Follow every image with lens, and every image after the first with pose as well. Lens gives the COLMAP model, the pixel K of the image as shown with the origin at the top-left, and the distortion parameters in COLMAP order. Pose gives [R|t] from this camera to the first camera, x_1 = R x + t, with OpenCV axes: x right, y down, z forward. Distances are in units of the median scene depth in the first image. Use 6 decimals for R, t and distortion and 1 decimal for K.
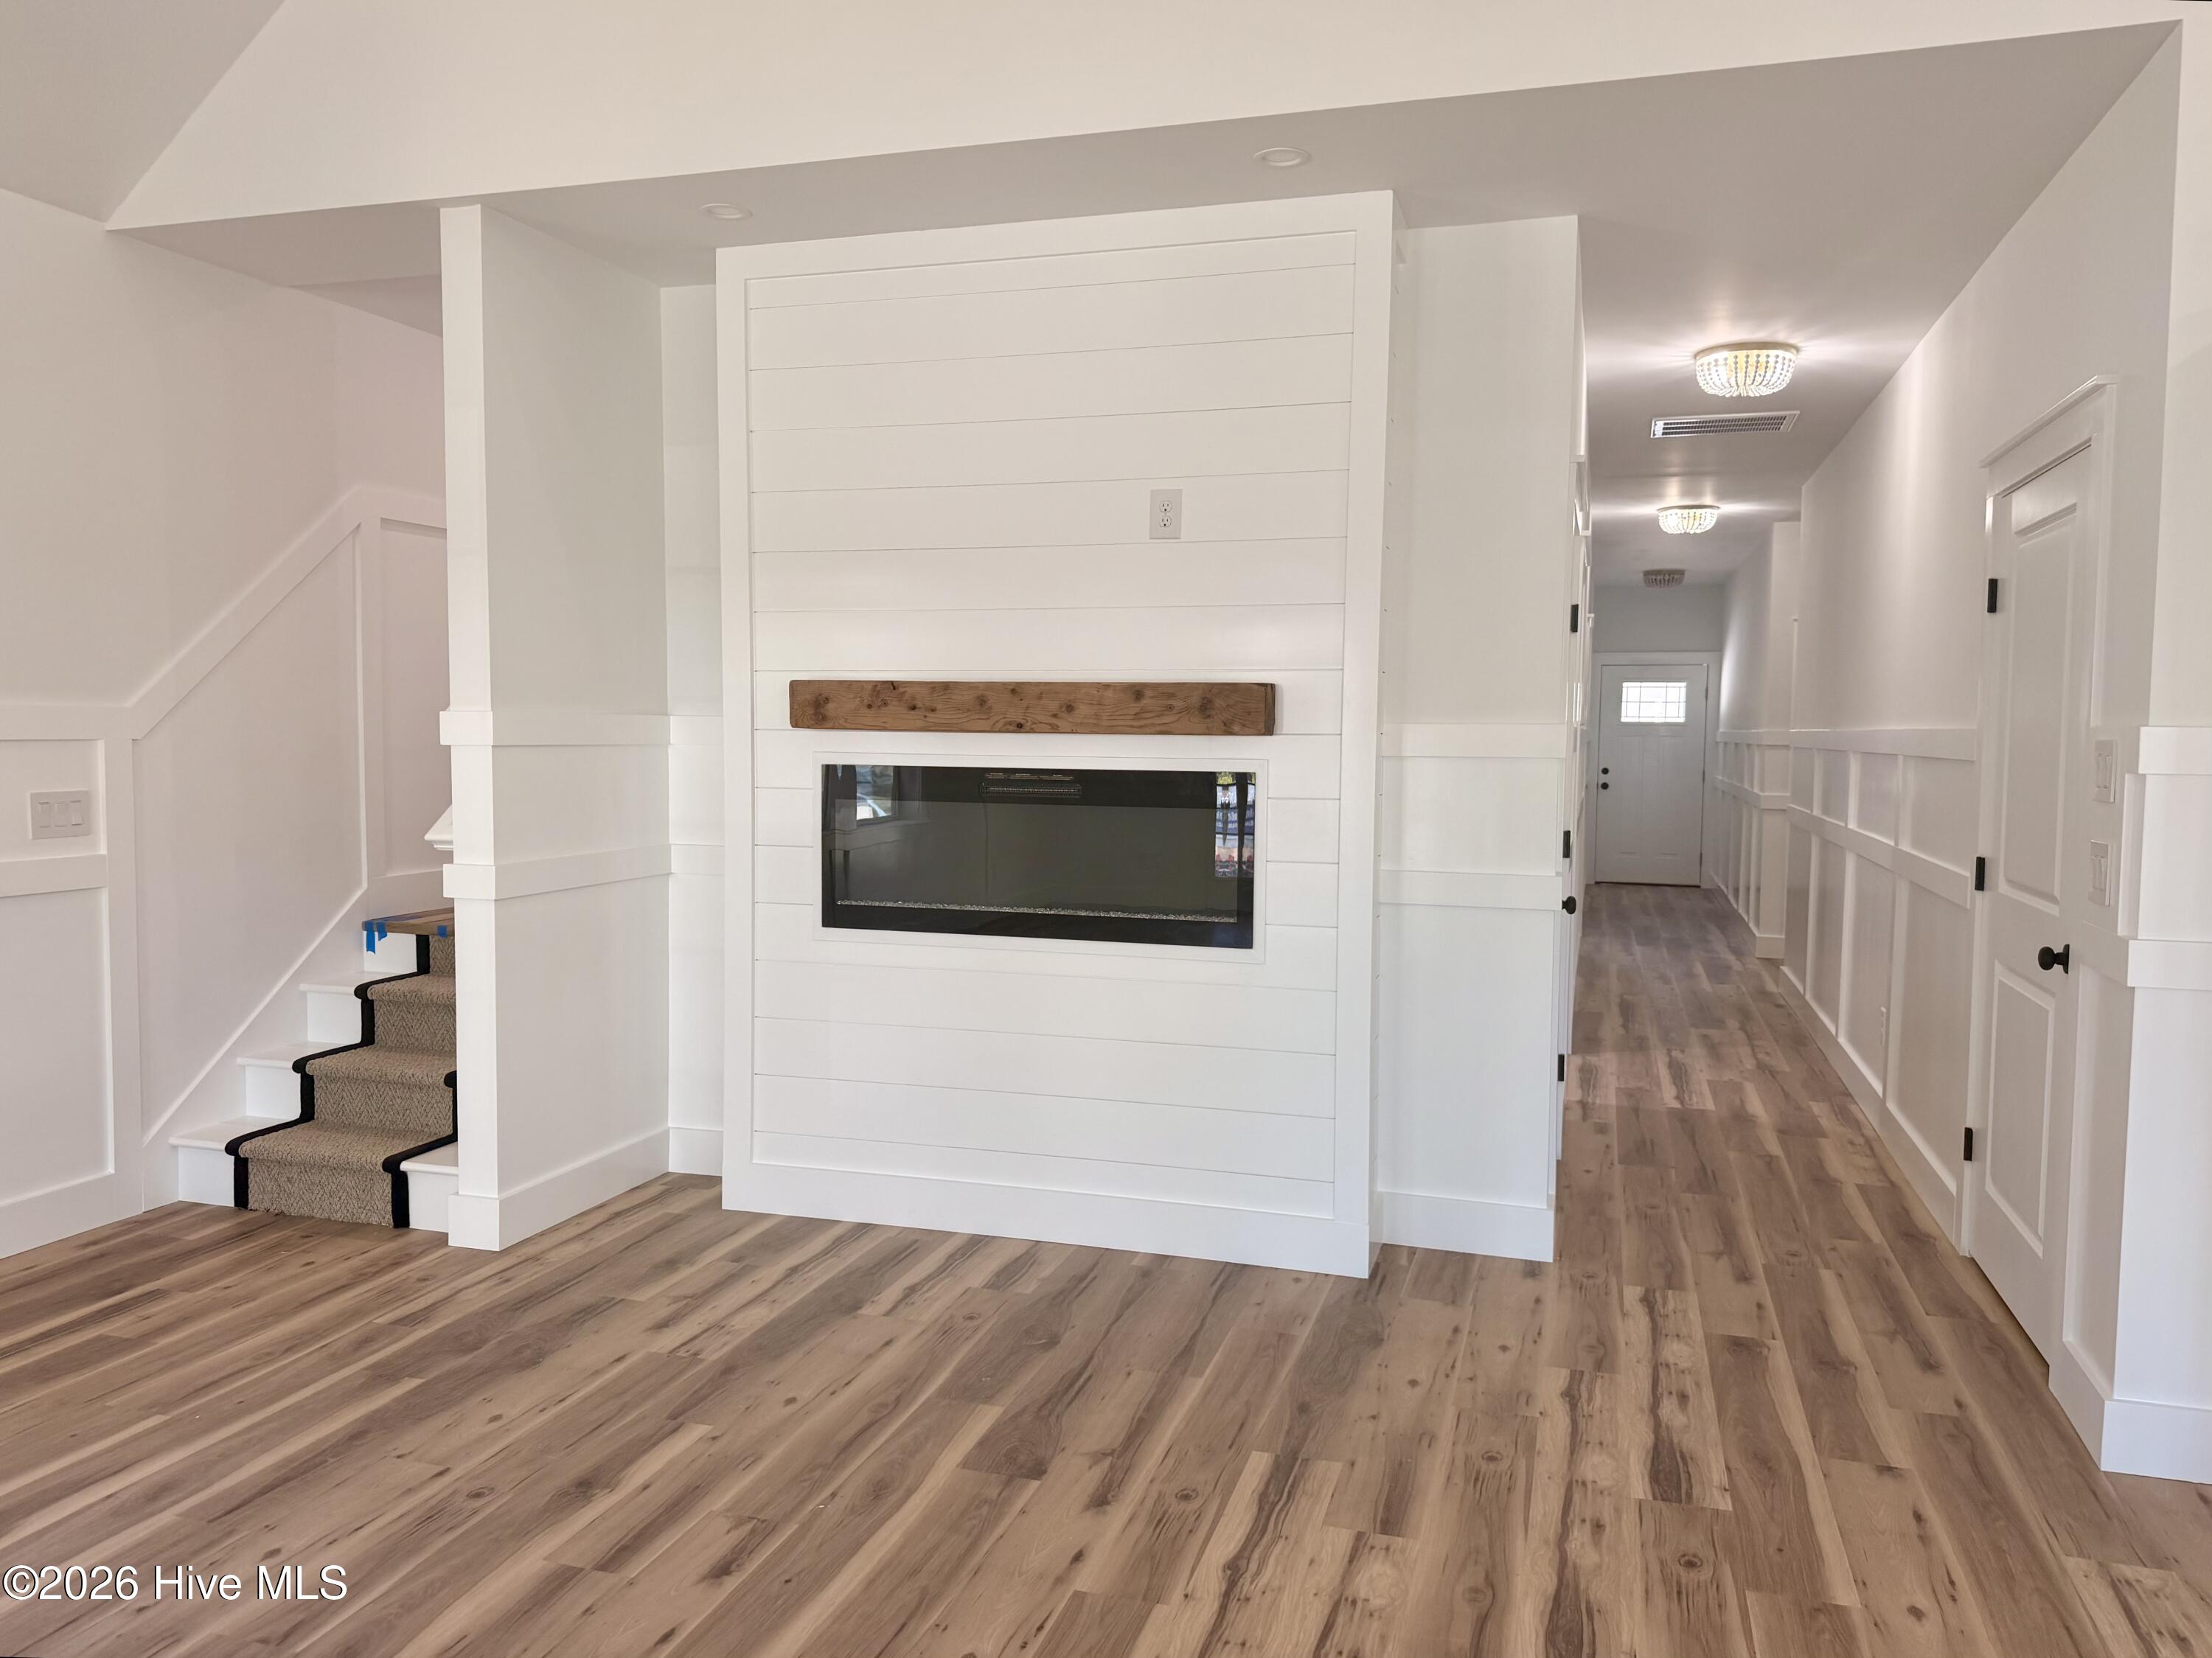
lens RADIAL K [[1557.8, 0, 1129.2], [0, 1557.8, 837.1], [0, 0, 1]] dist [0.026233, -0.044891]
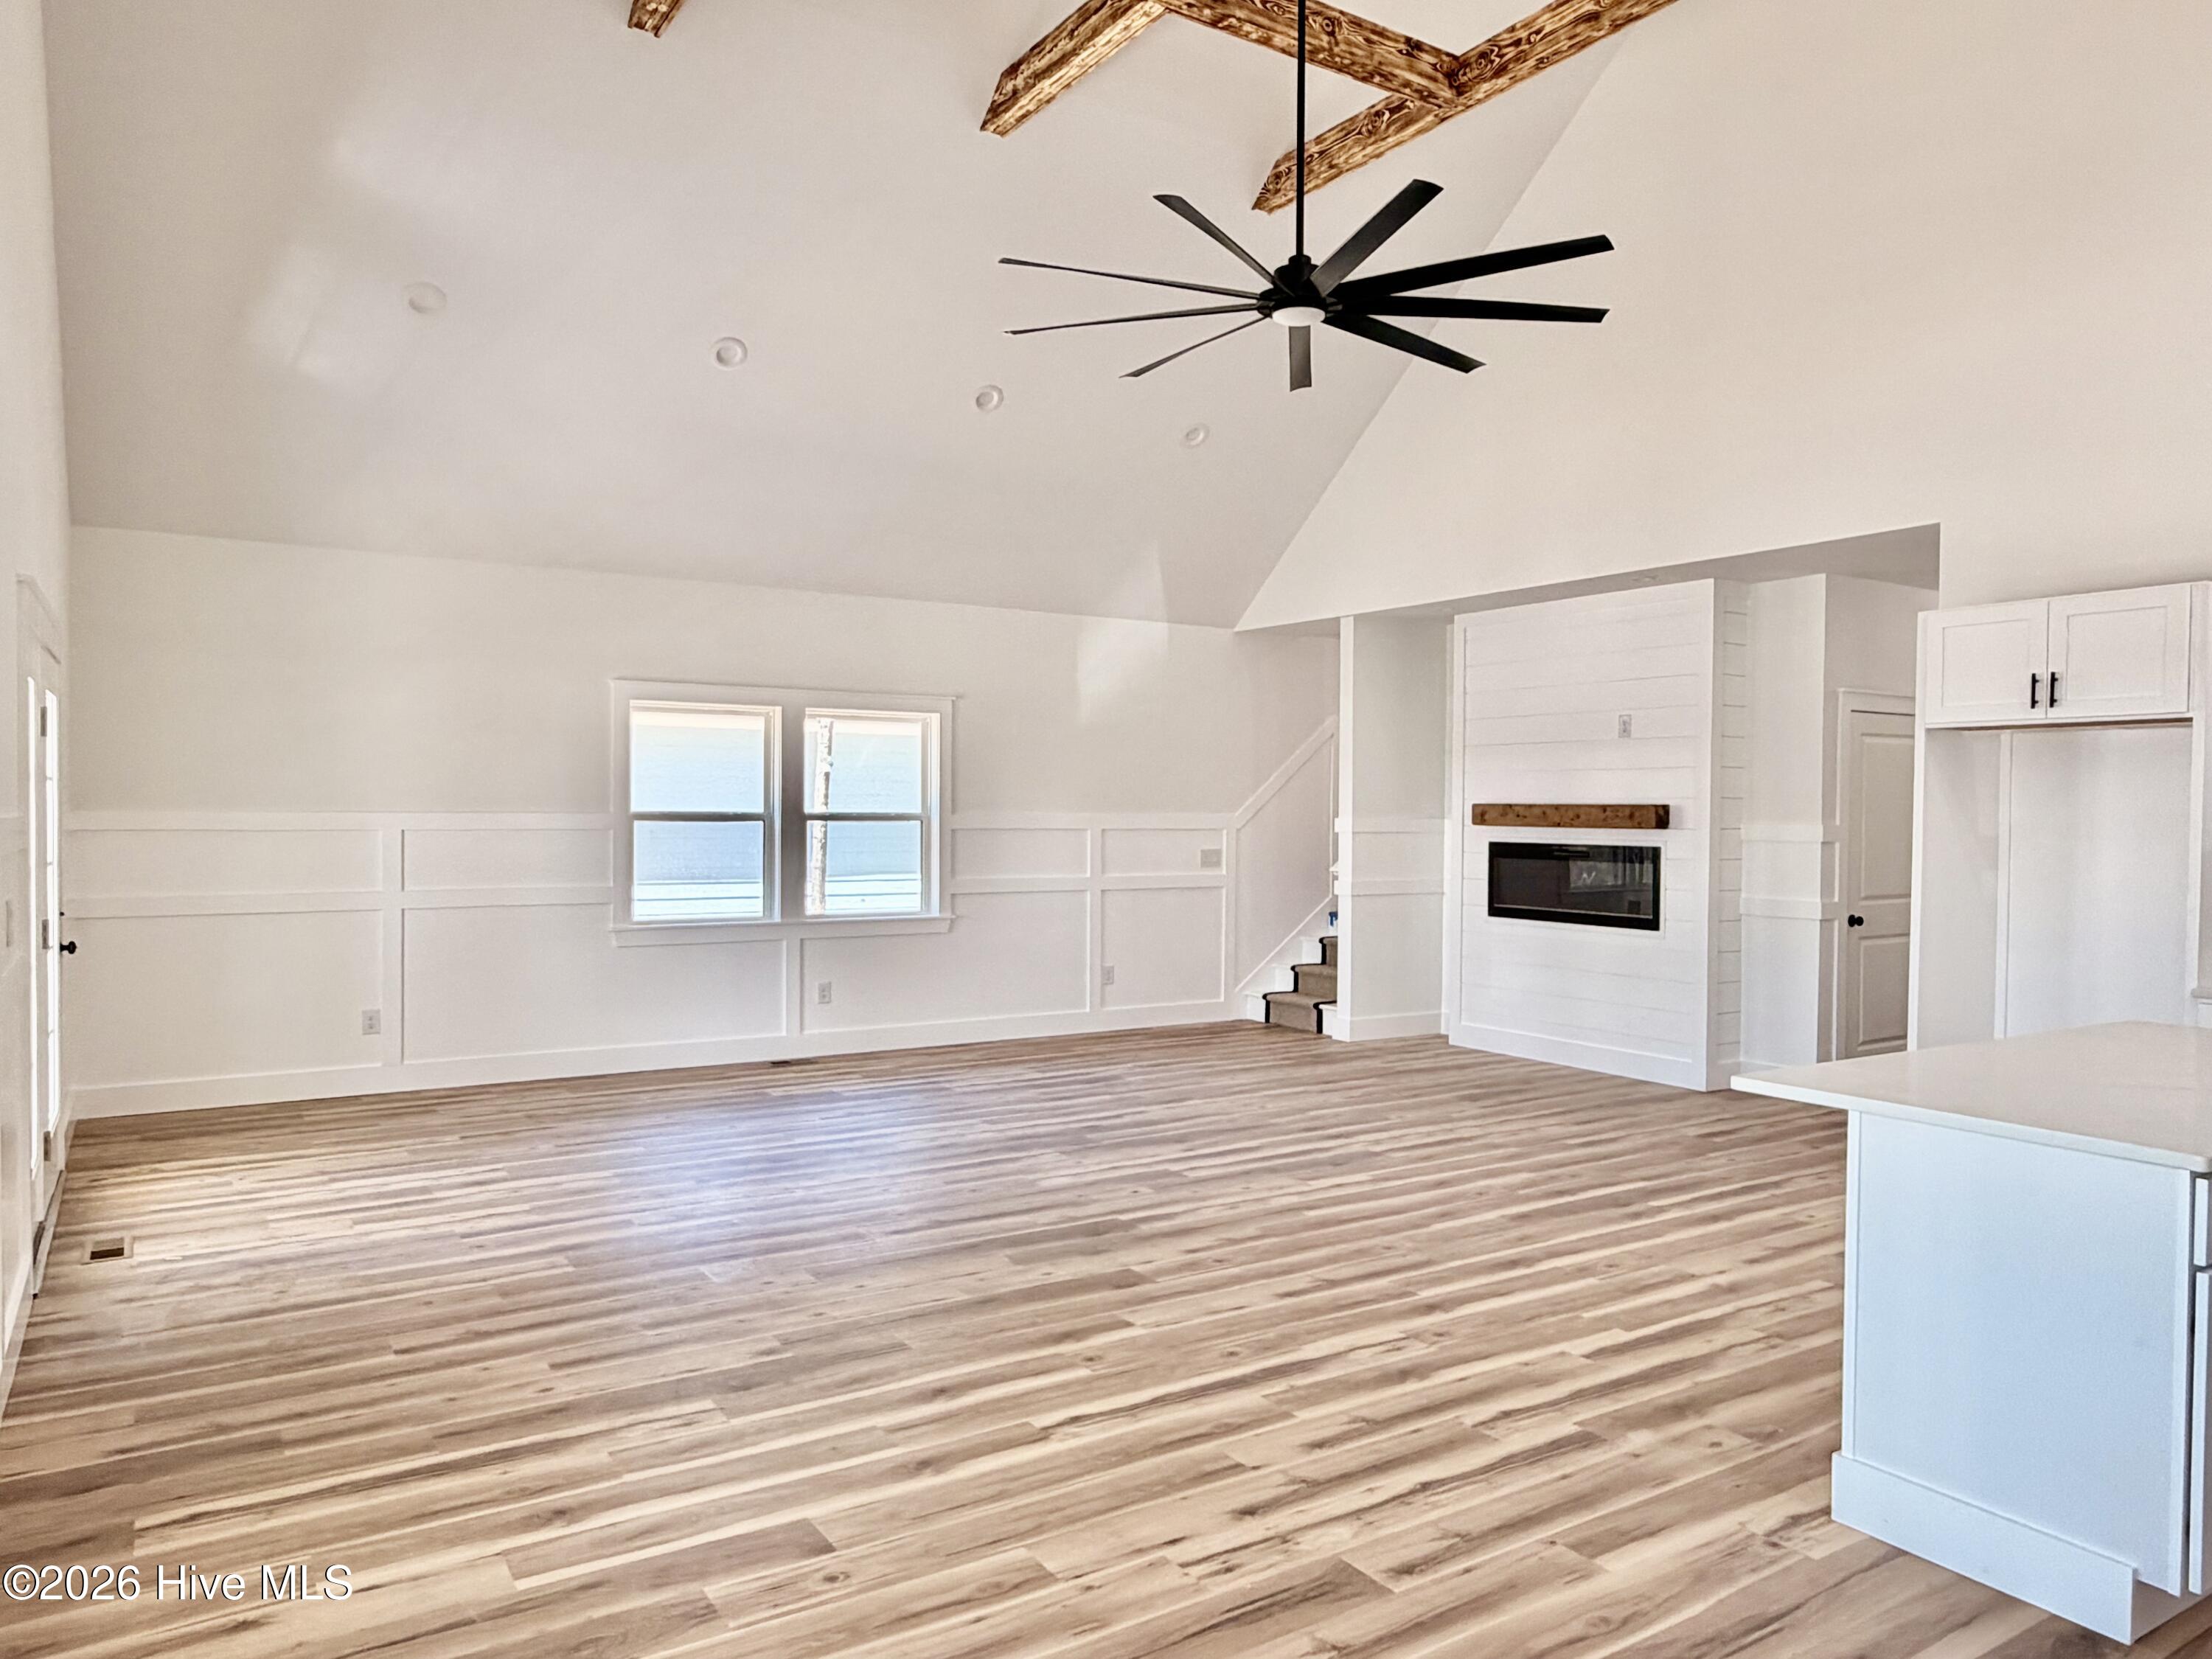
lens RADIAL K [[1501.1, 0, 1107.0], [0, 1501.1, 842.4], [0, 0, 1]] dist [0.002757, -0.002385]
pose [[0.750916, 0.009355, -0.660332, 0.832430], [-0.044343, 0.998357, -0.036283, 0.057643], [0.658908, 0.056526, 0.750097, -0.986881]]
